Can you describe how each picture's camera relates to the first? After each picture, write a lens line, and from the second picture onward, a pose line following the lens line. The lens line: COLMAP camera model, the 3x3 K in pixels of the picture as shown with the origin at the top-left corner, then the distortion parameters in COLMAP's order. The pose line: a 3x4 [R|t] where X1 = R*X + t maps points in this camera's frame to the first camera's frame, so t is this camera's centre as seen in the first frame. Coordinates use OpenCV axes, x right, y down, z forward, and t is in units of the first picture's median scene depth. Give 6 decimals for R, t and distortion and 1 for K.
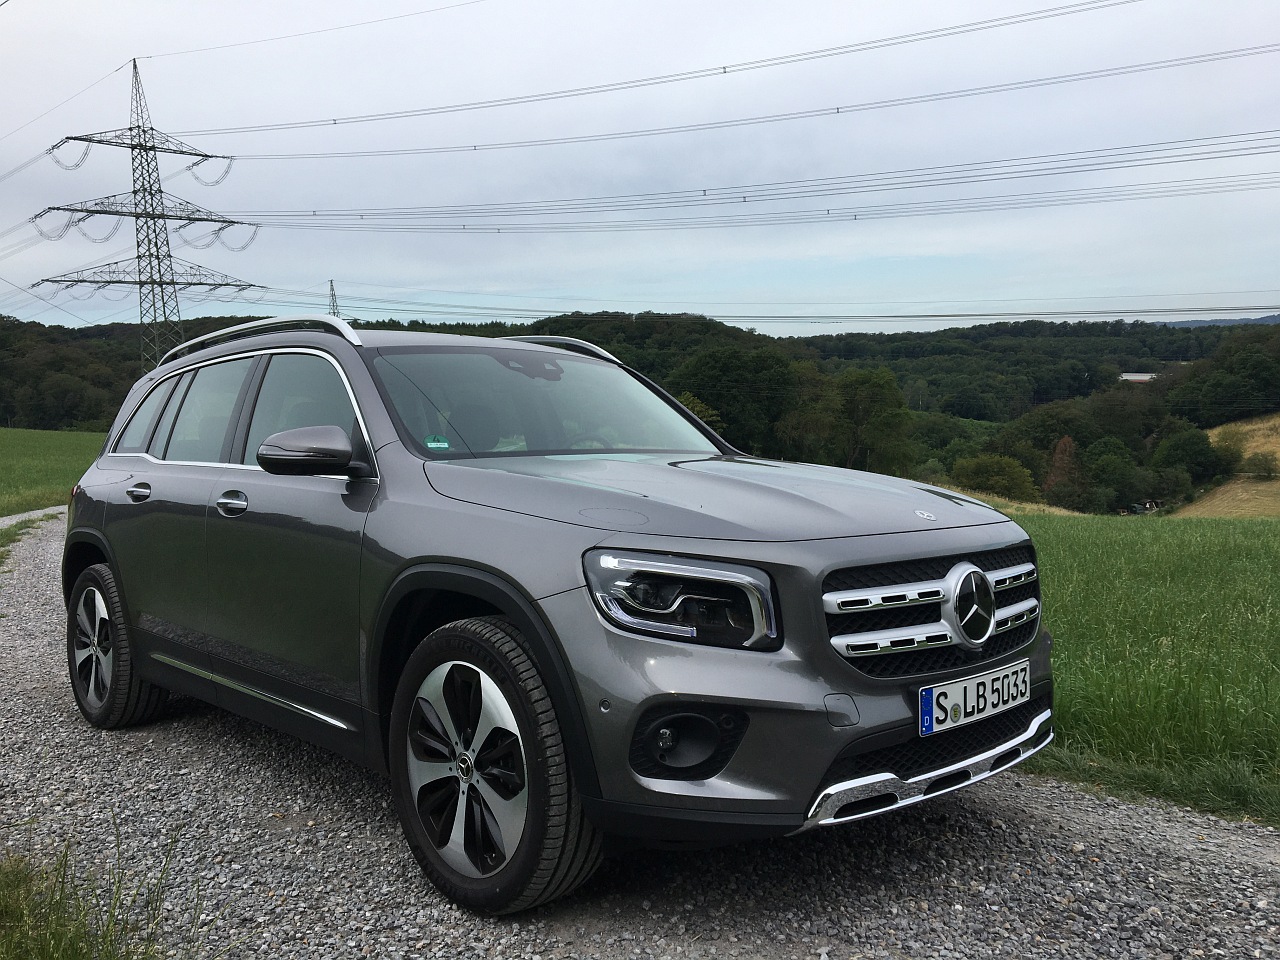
lens RADIAL K [[1068.8, 0, 638.5], [0, 1068.8, 481.0], [0, 0, 1]] dist [0.100528, -0.162543]
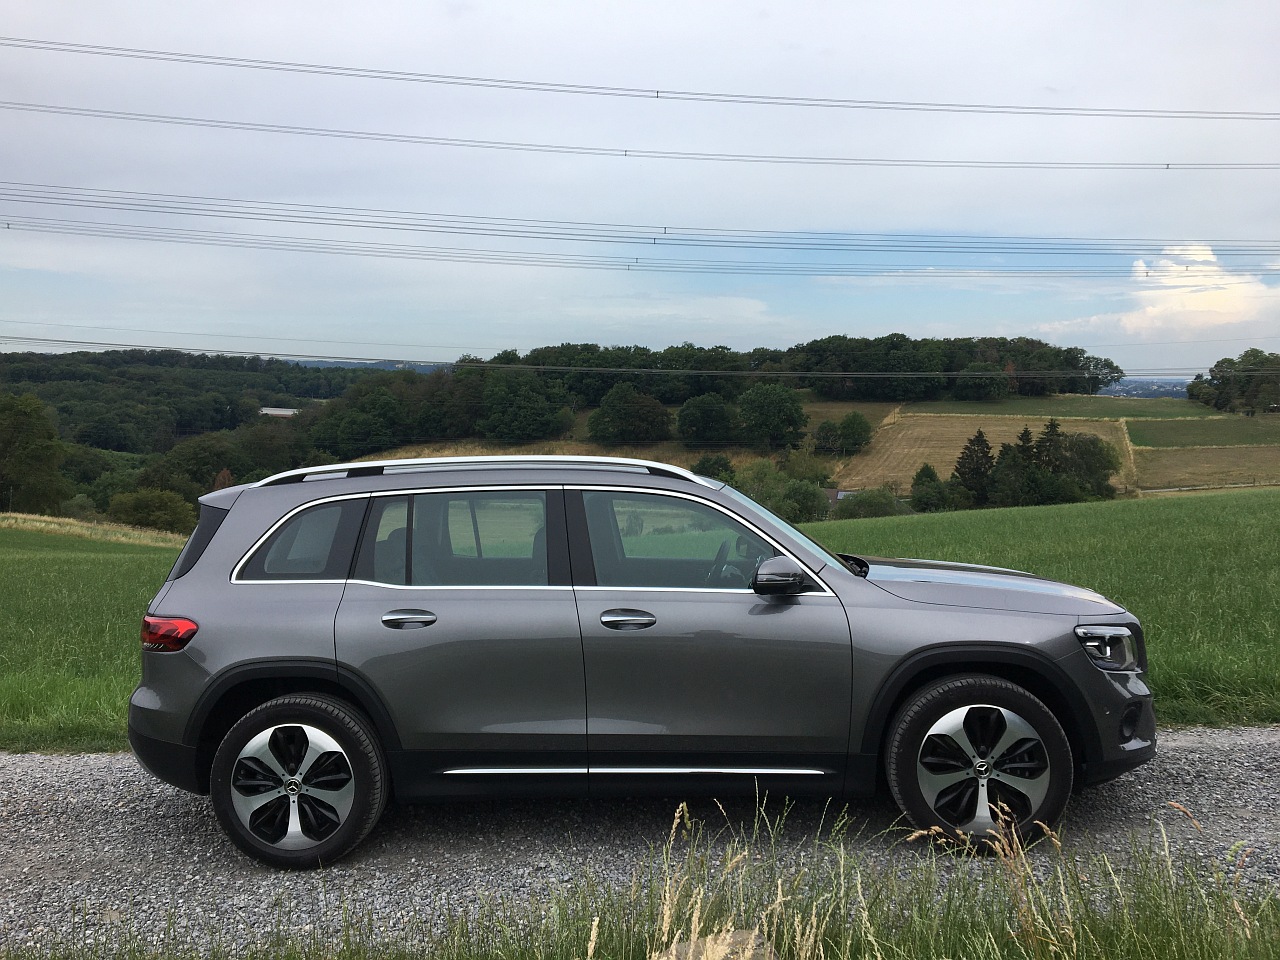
lens RADIAL K [[1068.8, 0, 638.5], [0, 1068.8, 481.0], [0, 0, 1]] dist [0.100528, -0.162543]
pose [[0.724783, -0.013179, 0.688851, -1.636160], [0.032975, 0.999335, -0.015577, -0.159041], [-0.688188, 0.034005, 0.724735, 0.158760]]
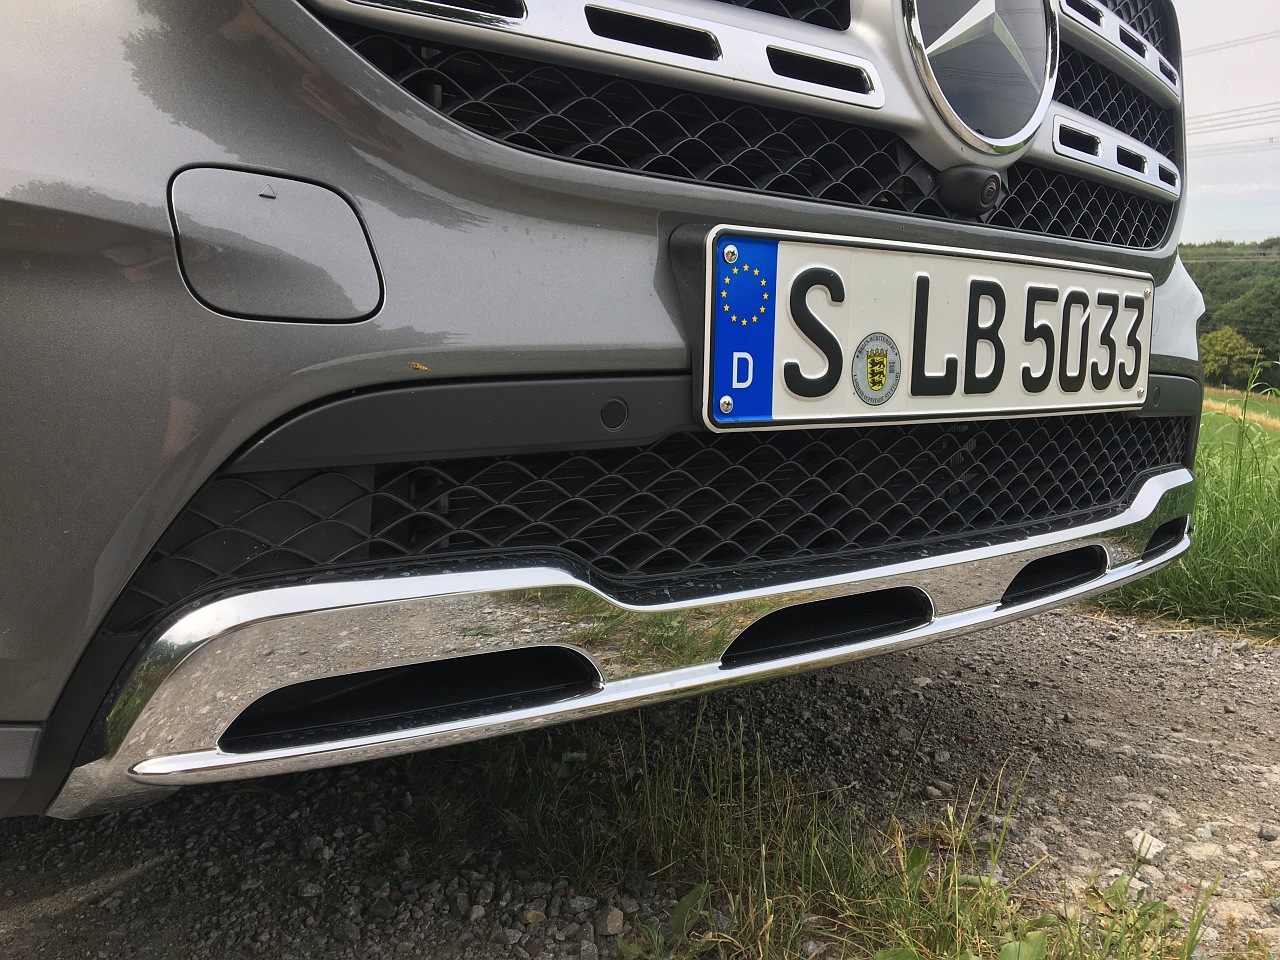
lens RADIAL K [[1076.2, 0, 640.0], [0, 1076.2, 480.0], [0, 0, 1]] dist [0.099598, -0.196835]
pose [[0.998307, 0.029135, -0.050348, 0.234740], [-0.024283, 0.995236, 0.094427, 0.204887], [0.052860, -0.093044, 0.994258, 0.687186]]
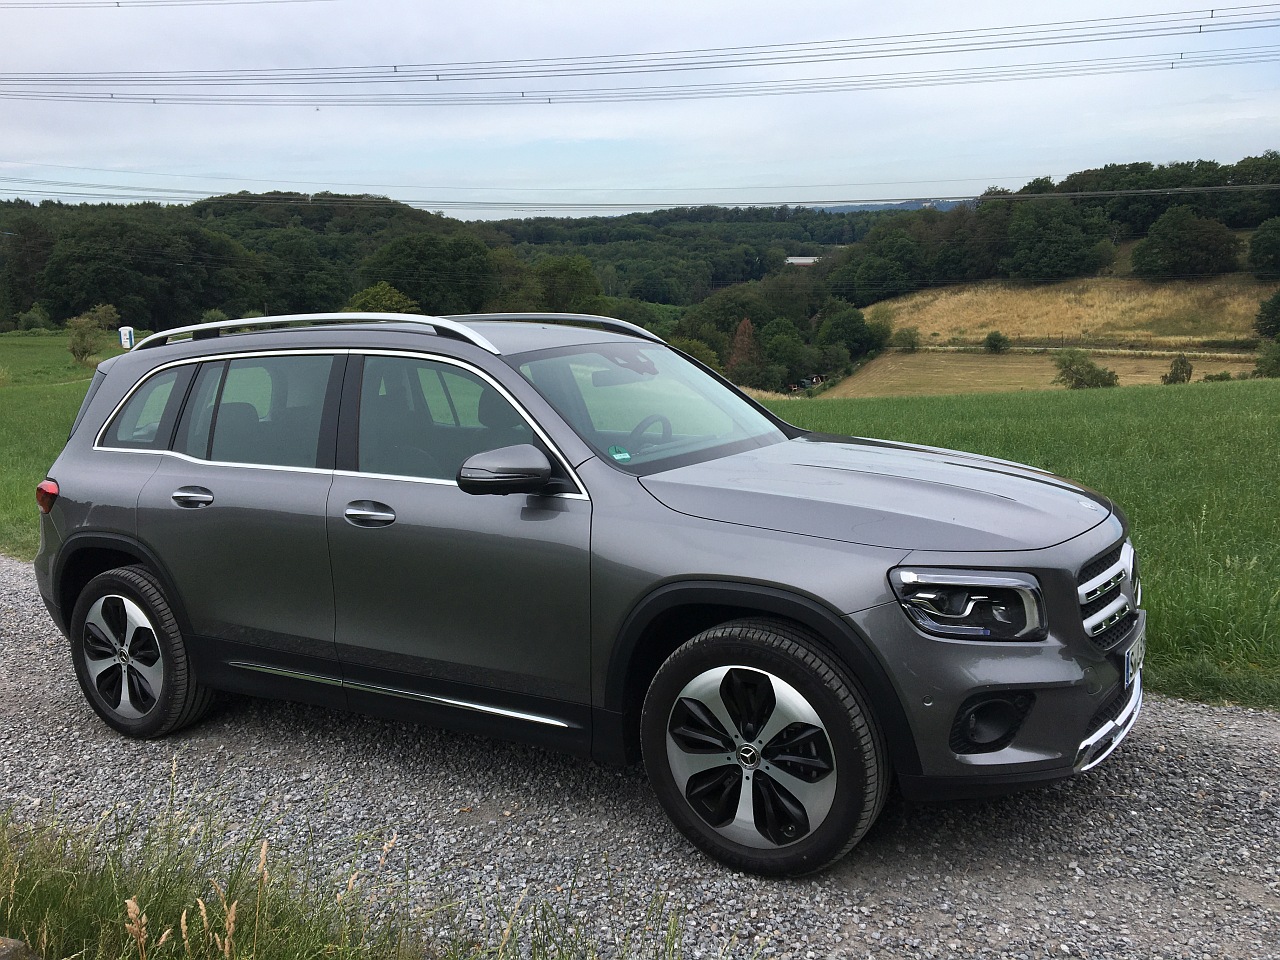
lens RADIAL K [[1068.8, 0, 638.5], [0, 1068.8, 481.0], [0, 0, 1]] dist [0.100528, -0.162543]
pose [[0.959642, -0.066515, 0.273245, -0.557077], [0.037711, 0.993287, 0.109353, -0.149984], [-0.278684, -0.094635, 0.955709, -0.025468]]
